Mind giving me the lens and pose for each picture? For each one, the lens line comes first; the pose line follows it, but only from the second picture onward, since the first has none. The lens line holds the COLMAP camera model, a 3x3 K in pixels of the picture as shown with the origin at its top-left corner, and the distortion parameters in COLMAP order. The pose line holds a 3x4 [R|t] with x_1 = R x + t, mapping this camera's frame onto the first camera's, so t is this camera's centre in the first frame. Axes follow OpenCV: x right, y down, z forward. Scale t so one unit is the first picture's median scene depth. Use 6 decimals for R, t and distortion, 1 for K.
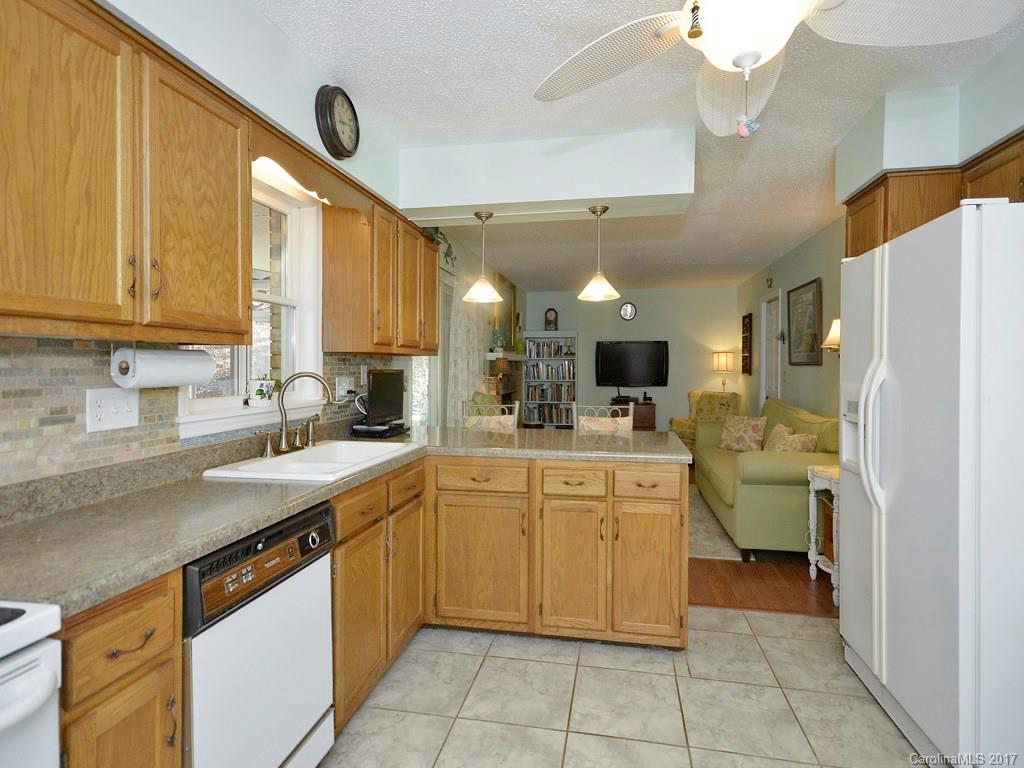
lens RADIAL K [[538.1, 0, 512.4], [0, 538.1, 373.2], [0, 0, 1]] dist [0.004281, 0.000417]
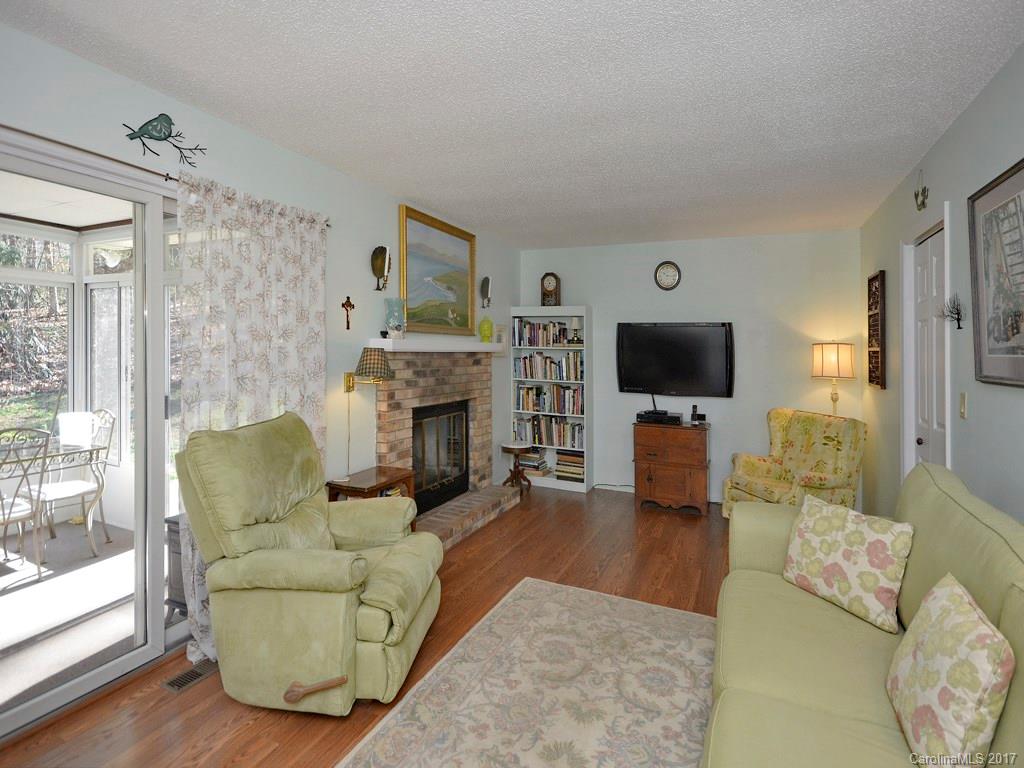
lens RADIAL K [[507.5, 0, 530.0], [0, 507.5, 328.6], [0, 0, 1]] dist [0.007040, -0.000149]
pose [[0.974209, 0.010810, -0.225387, 0.193383], [-0.022528, 0.998521, -0.049481, -0.019595], [0.224518, 0.053282, 0.973012, 0.389937]]
